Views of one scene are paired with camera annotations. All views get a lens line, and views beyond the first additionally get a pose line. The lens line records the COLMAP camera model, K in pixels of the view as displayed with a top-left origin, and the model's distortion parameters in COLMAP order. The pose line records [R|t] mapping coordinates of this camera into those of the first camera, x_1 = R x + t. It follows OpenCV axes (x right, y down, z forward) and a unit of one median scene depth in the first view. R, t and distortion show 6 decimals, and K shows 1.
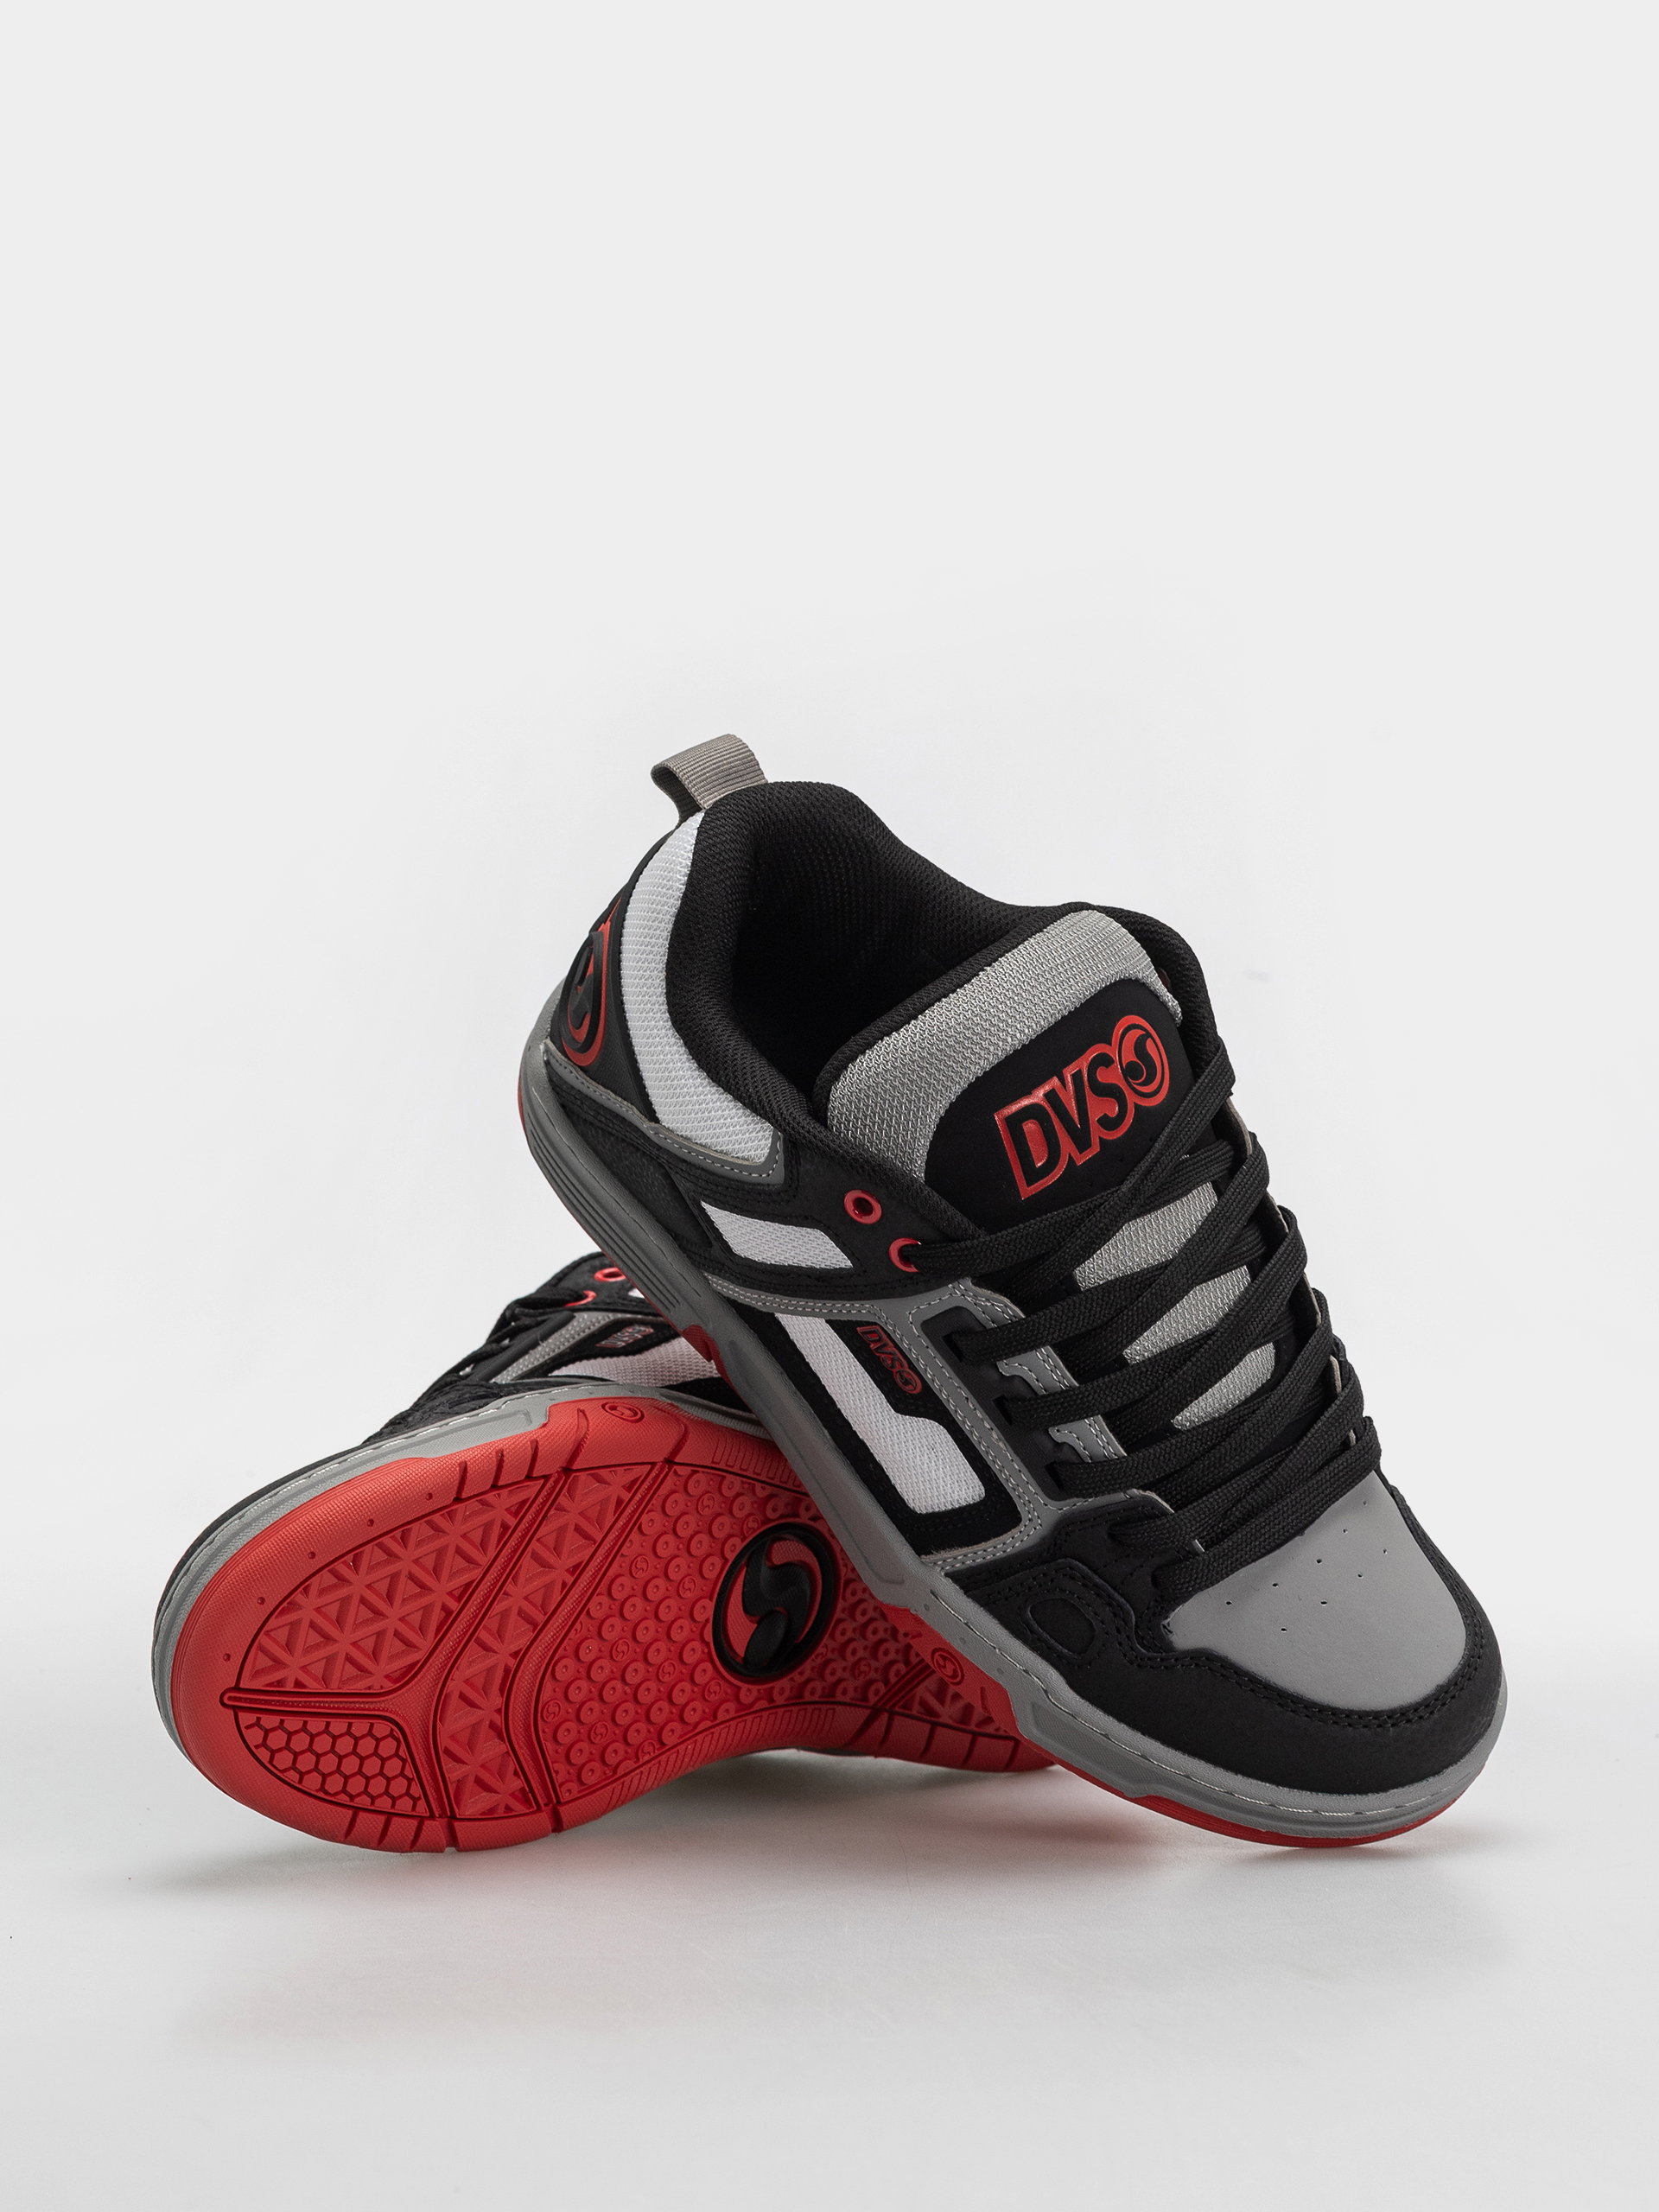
lens RADIAL K [[5596.4, 0, 829.5], [0, 5596.4, 1106.0], [0, 0, 1]] dist [0.070361, 0.128447]
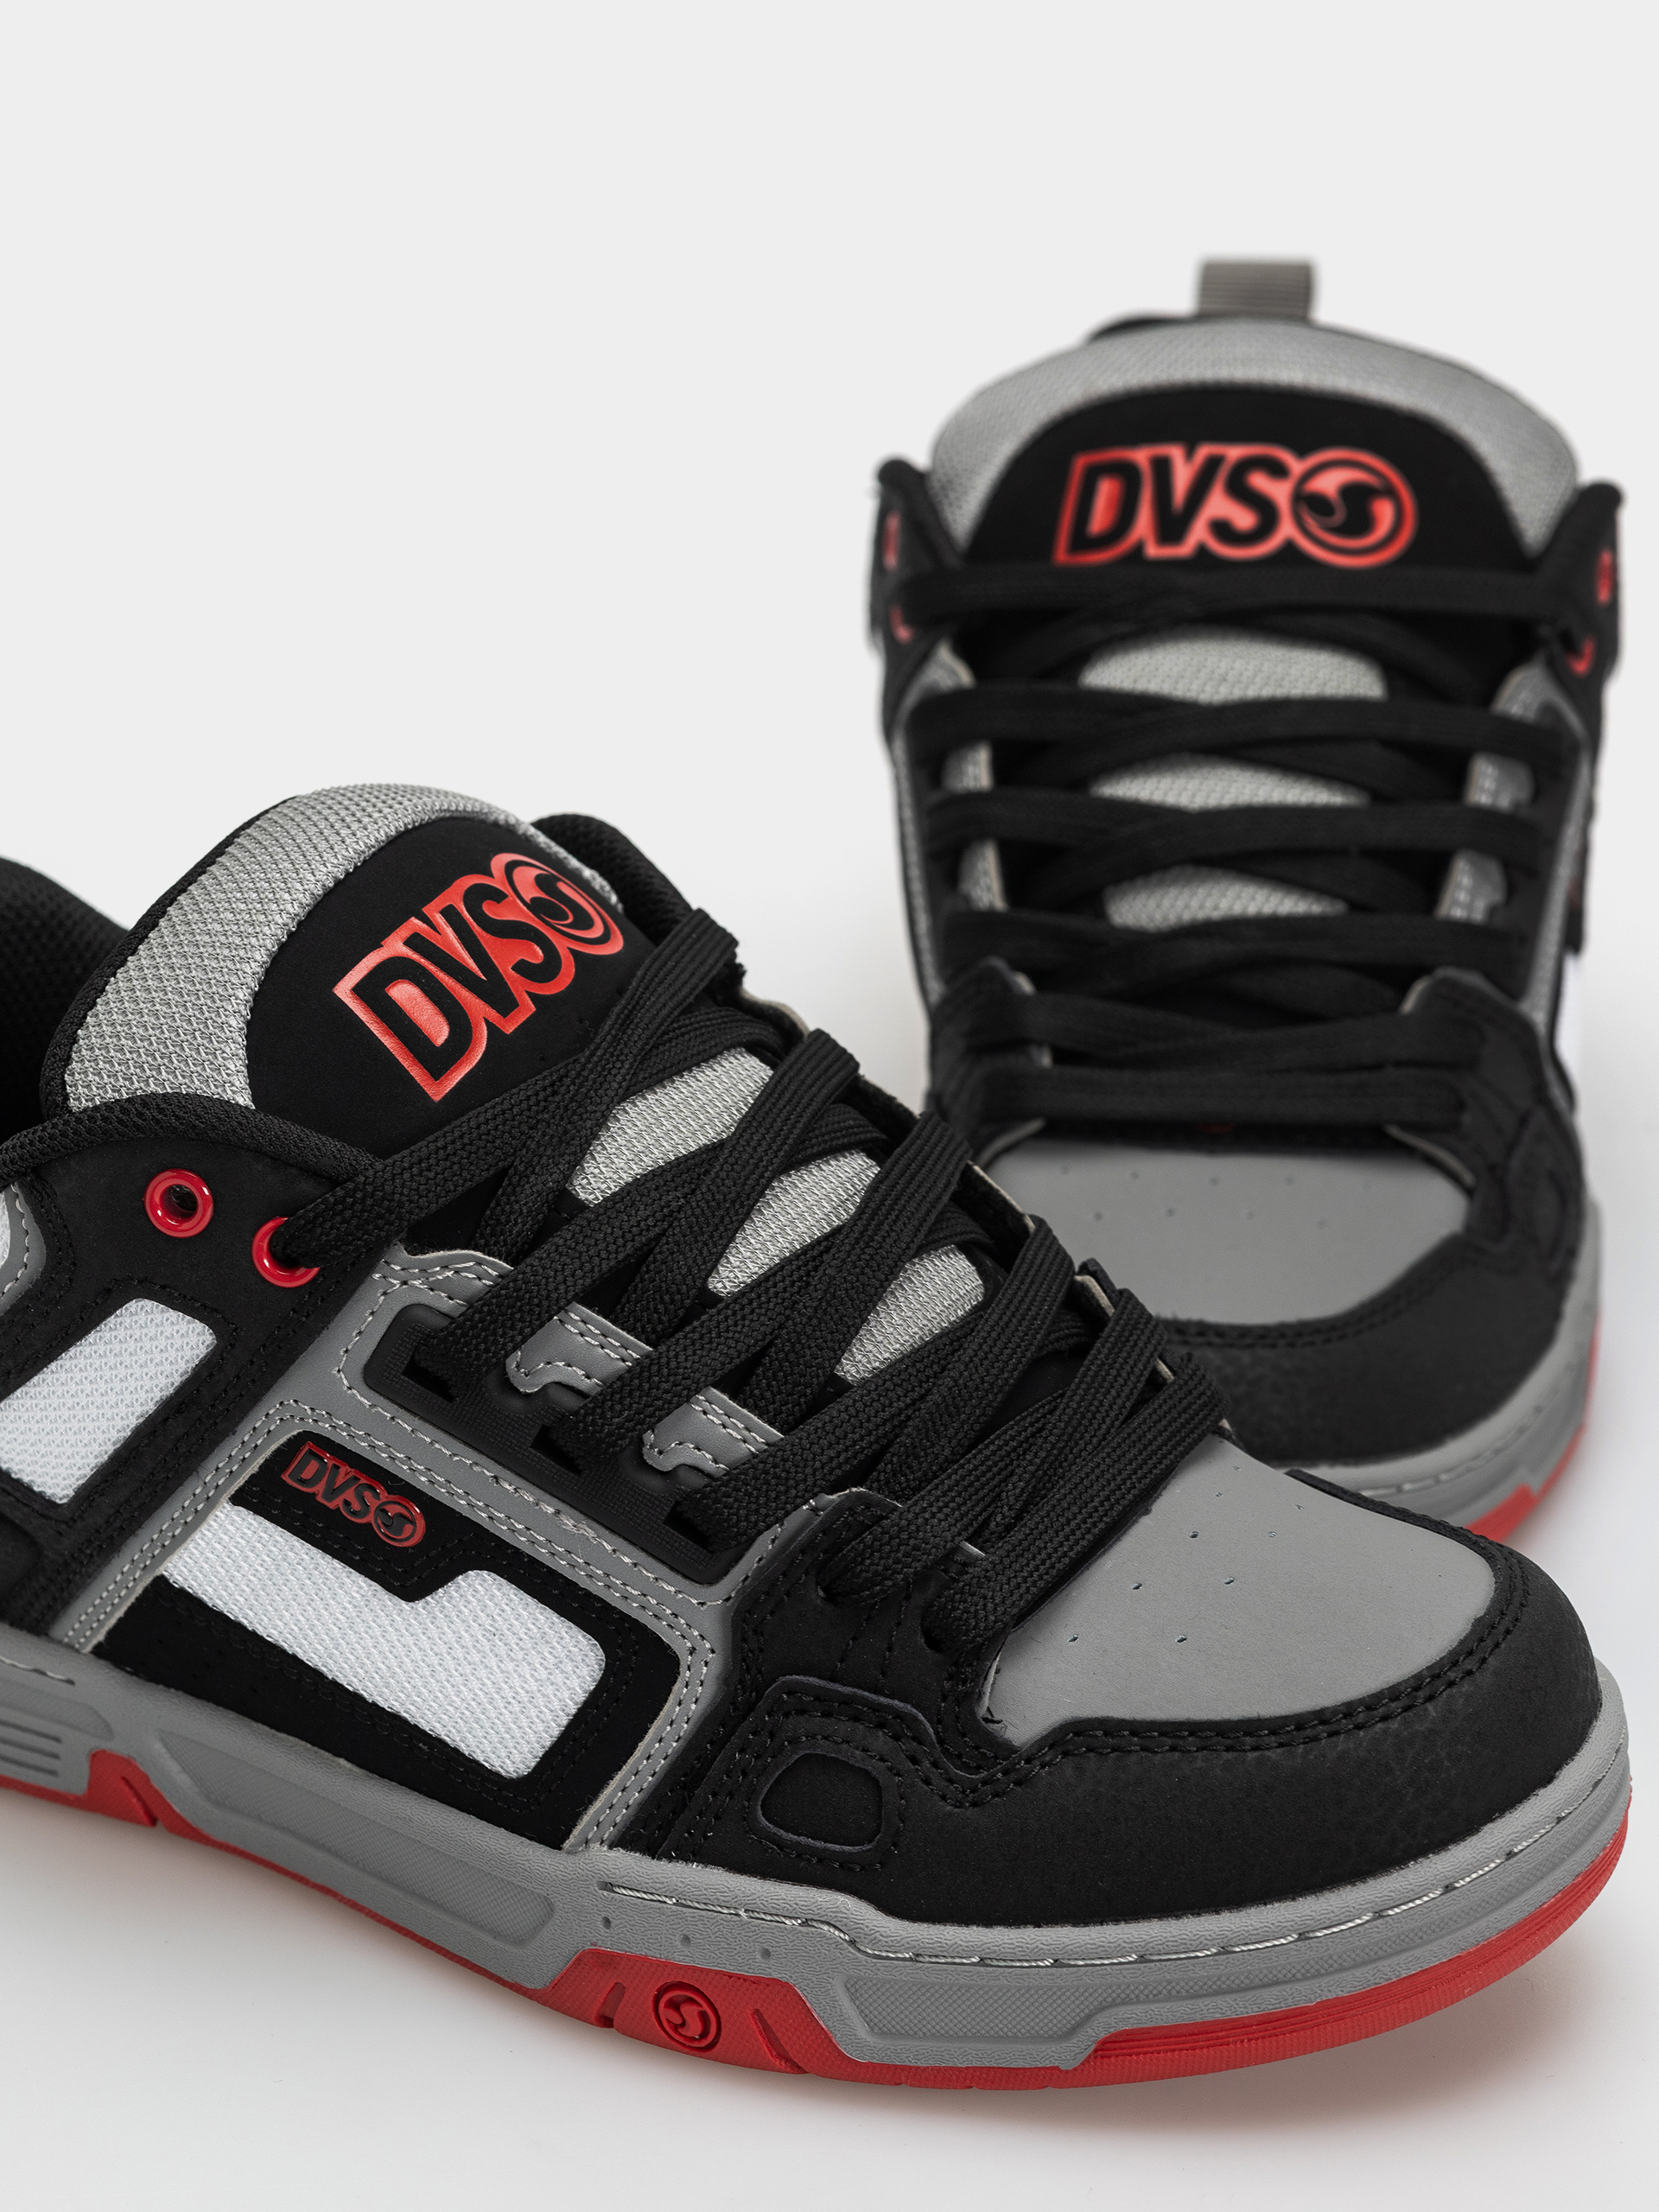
lens RADIAL K [[5596.4, 0, 829.5], [0, 5596.4, 1106.0], [0, 0, 1]] dist [0.070361, 0.128447]
pose [[0.915074, -0.382236, 0.128590, -0.003192], [0.399220, 0.813399, -0.423090, 0.276264], [0.057126, 0.438494, 0.896917, 0.472870]]
